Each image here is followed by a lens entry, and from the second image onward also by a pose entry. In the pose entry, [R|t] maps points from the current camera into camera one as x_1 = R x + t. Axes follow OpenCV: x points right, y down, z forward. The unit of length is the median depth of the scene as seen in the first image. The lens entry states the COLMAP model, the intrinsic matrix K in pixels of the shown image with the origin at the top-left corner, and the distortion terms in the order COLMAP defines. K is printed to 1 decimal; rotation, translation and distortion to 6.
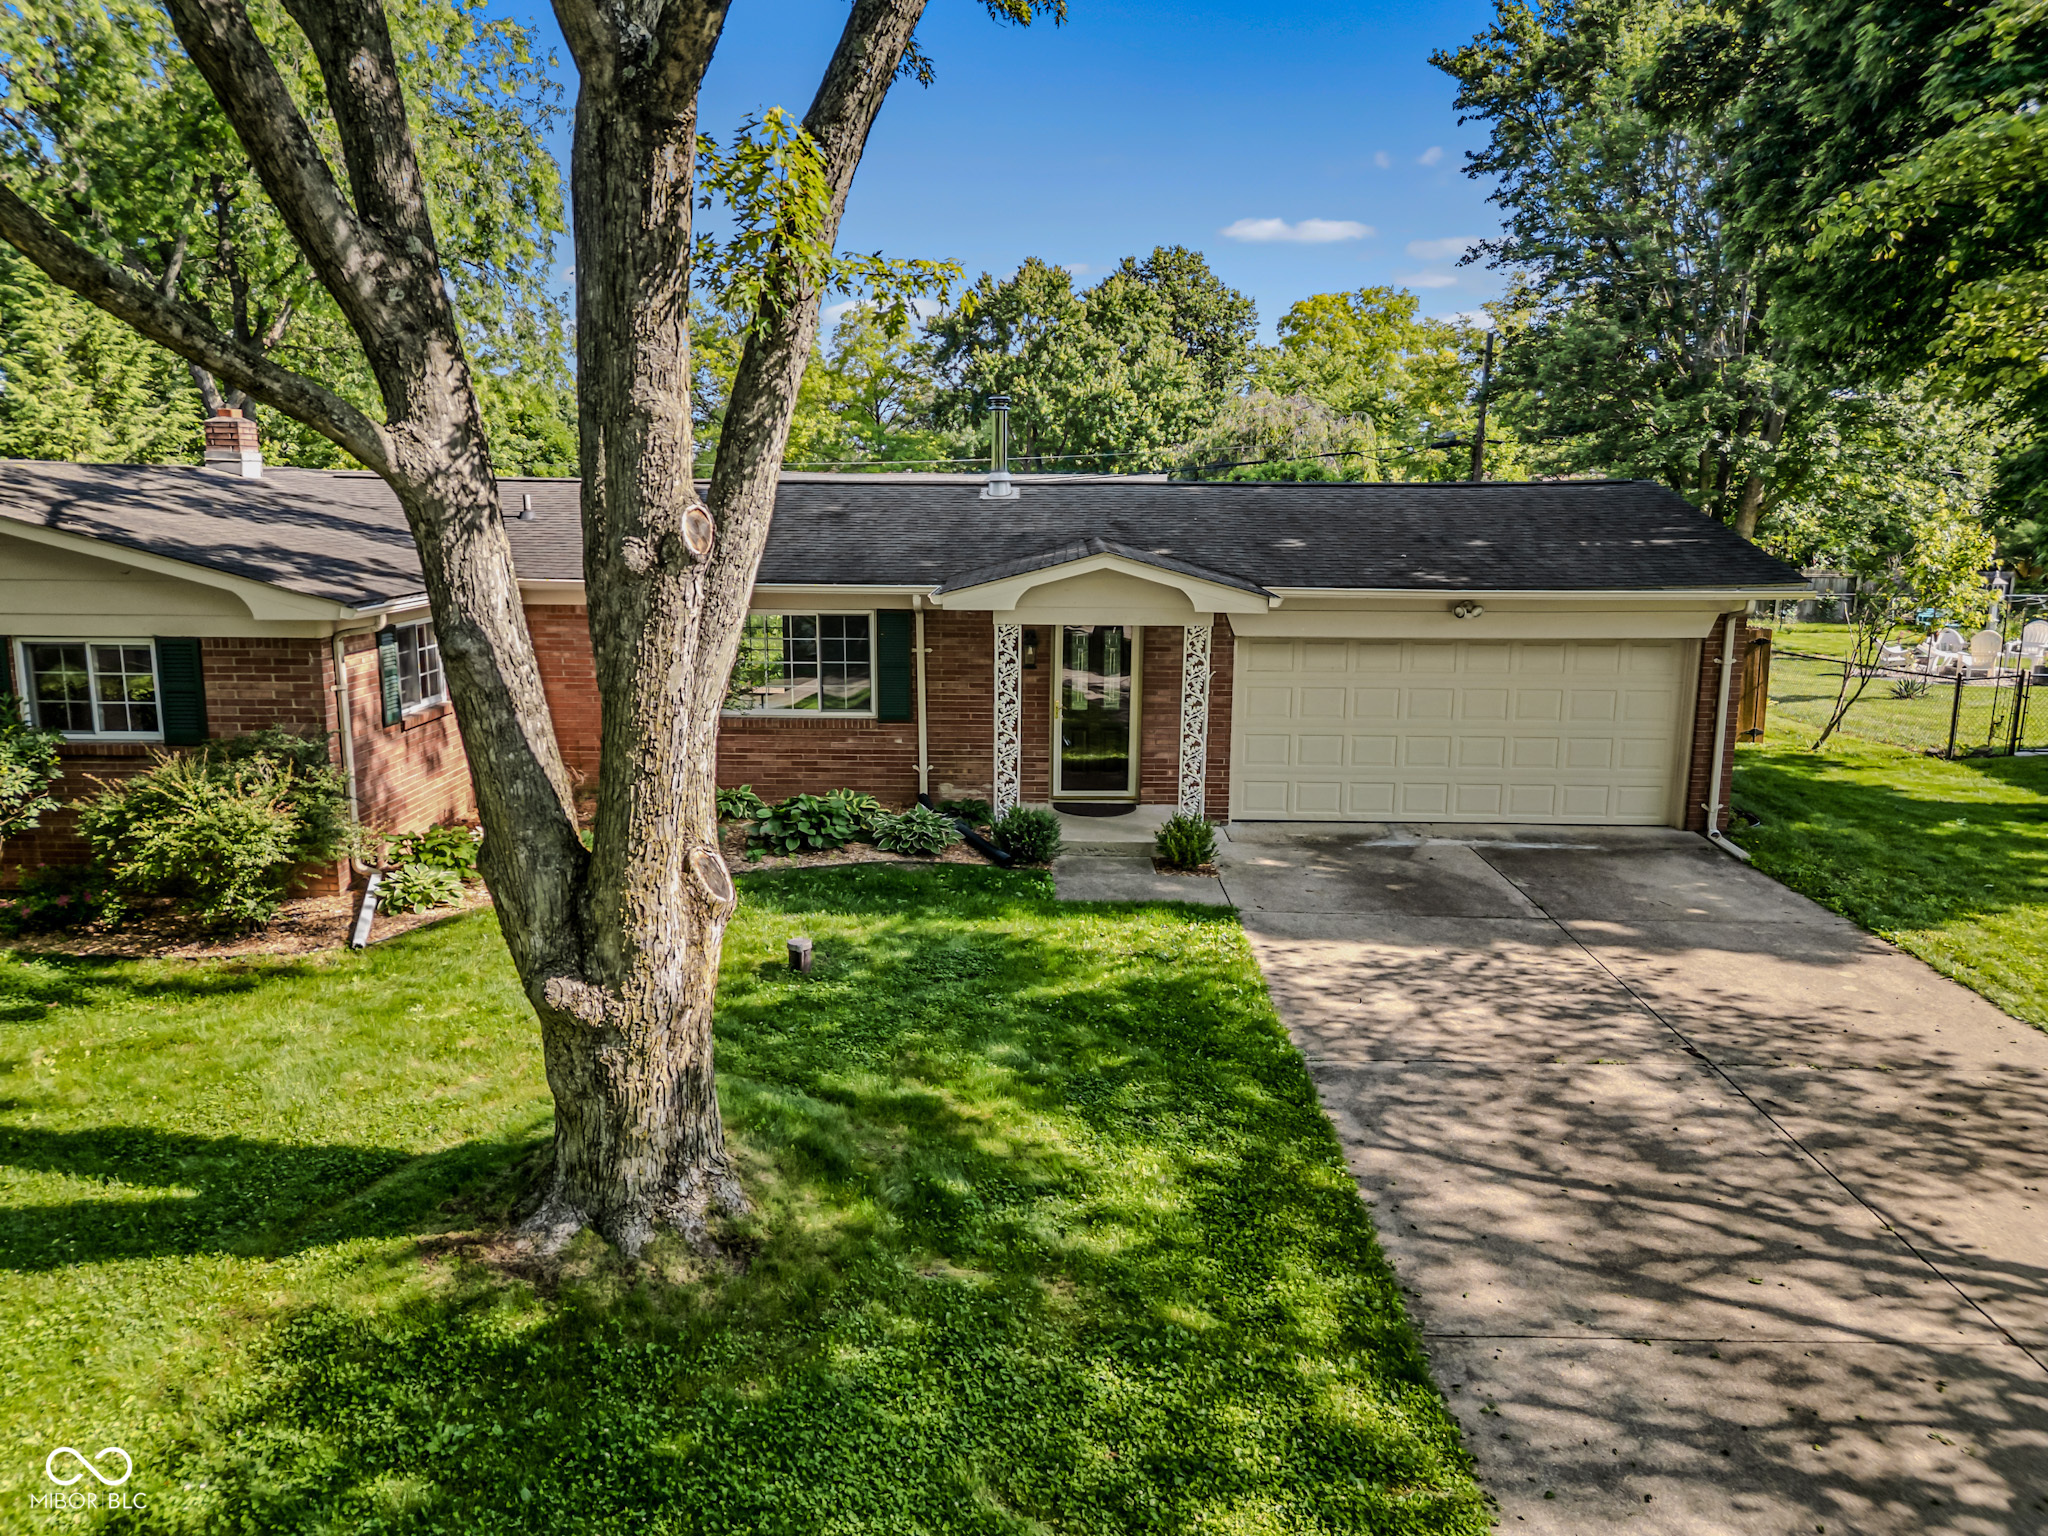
lens RADIAL K [[1425.3, 0, 1009.0], [0, 1425.3, 762.2], [0, 0, 1]] dist [0.048881, -0.036235]
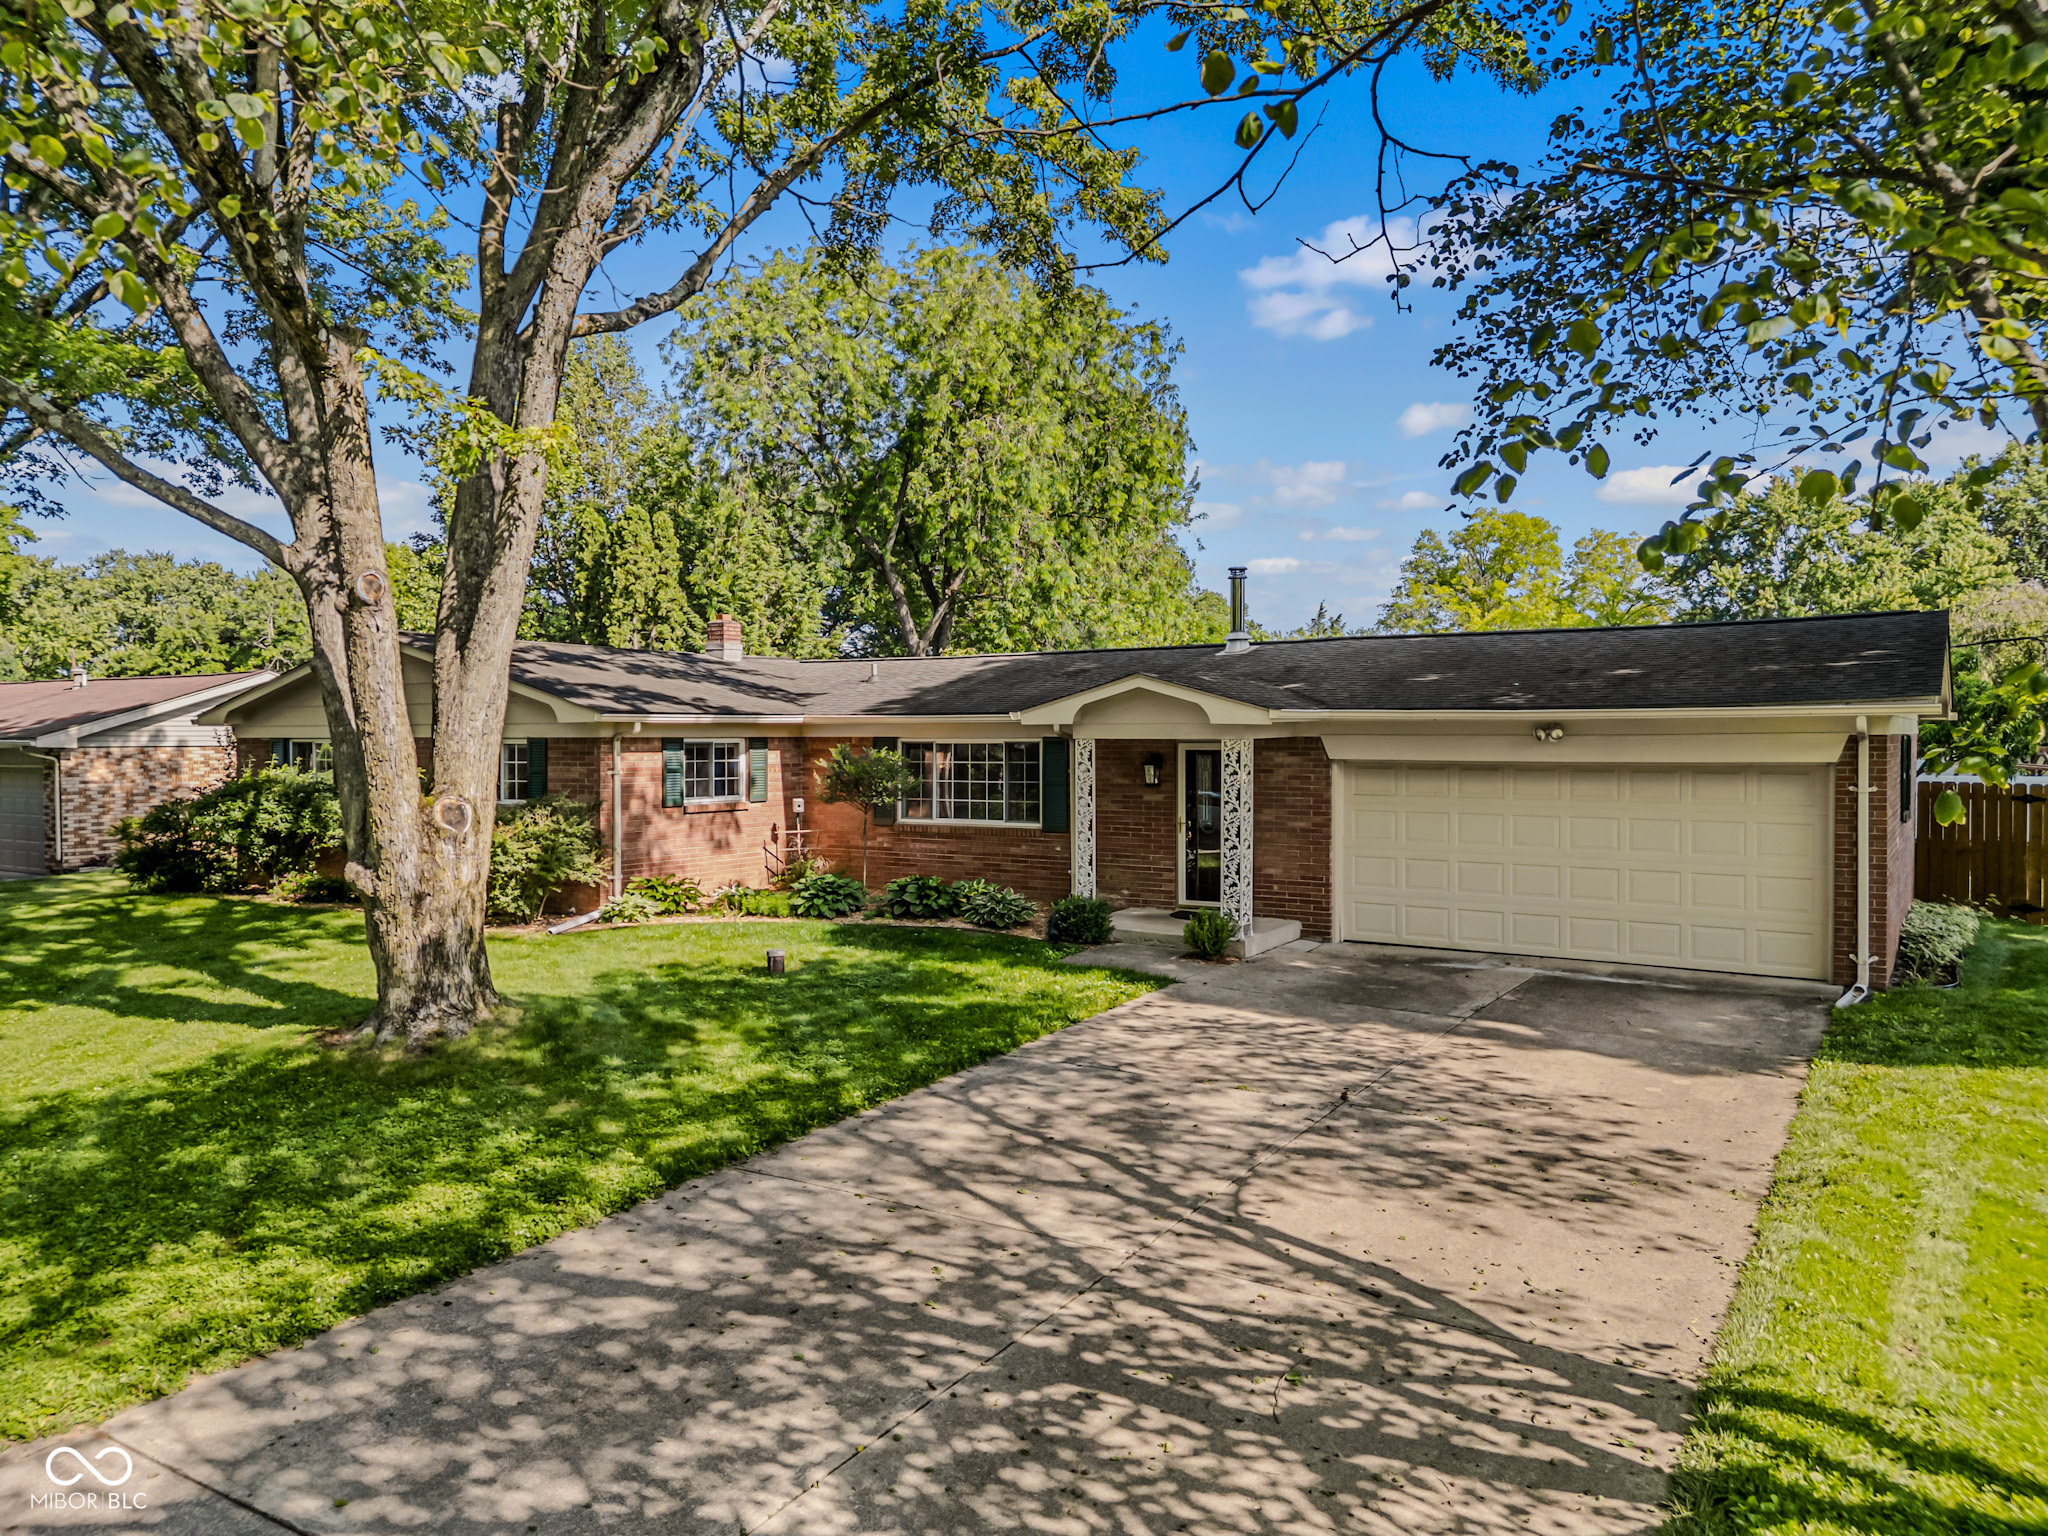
lens RADIAL K [[1425.3, 0, 1020.8], [0, 1425.3, 773.7], [0, 0, 1]] dist [0.048881, -0.036235]
pose [[0.849517, 0.006205, -0.527525, 1.001006], [-0.091049, 0.986651, -0.135017, 0.164853], [0.519646, 0.162730, 0.838742, -0.016625]]
